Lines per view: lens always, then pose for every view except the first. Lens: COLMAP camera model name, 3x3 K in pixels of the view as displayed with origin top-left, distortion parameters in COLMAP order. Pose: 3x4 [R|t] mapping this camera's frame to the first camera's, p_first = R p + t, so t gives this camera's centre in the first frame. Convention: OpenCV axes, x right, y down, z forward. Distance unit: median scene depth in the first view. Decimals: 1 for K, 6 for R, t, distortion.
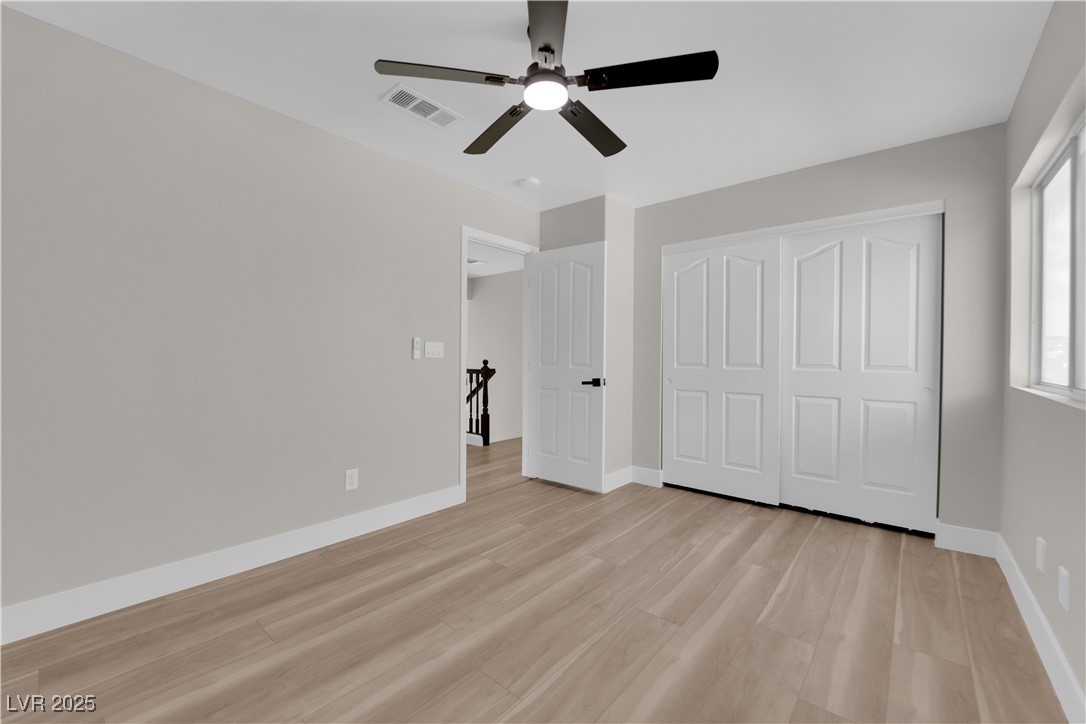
lens RADIAL K [[433.0, 0, 542.0], [0, 433.0, 359.2], [0, 0, 1]] dist [-0.016295, 0.000054]
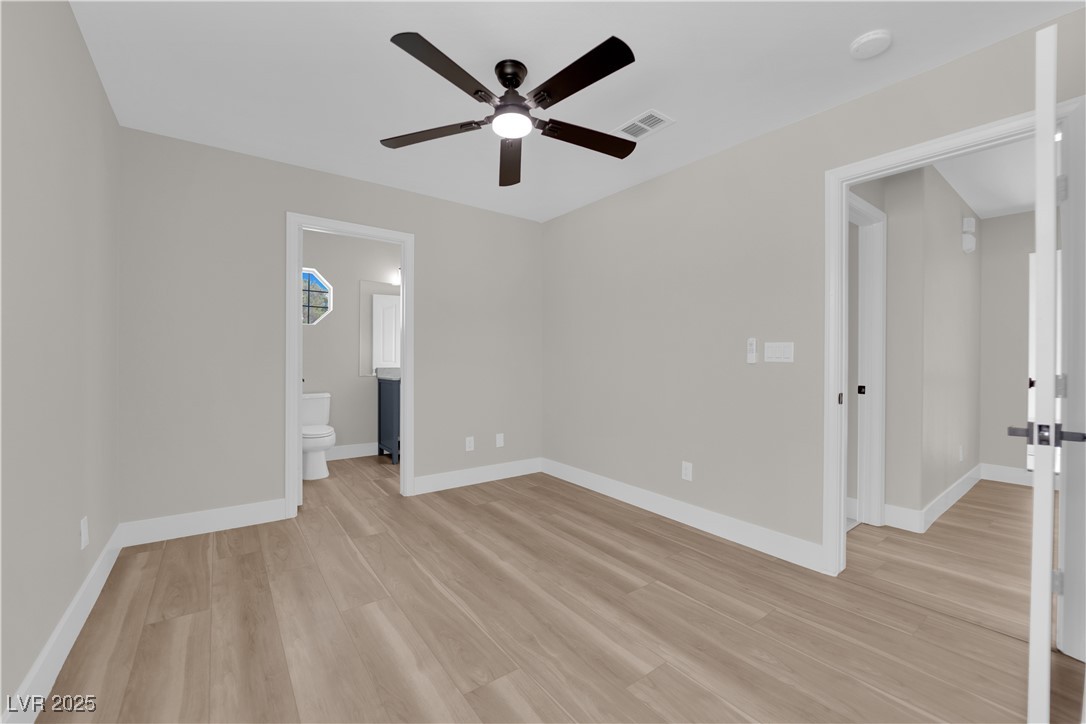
lens RADIAL K [[433.0, 0, 542.0], [0, 433.0, 359.2], [0, 0, 1]] dist [-0.016295, 0.000054]
pose [[-0.209256, -0.001235, -0.977860, 0.817729], [-0.018818, 0.999819, 0.002764, -0.002951], [0.977680, 0.018980, -0.209241, 0.992025]]
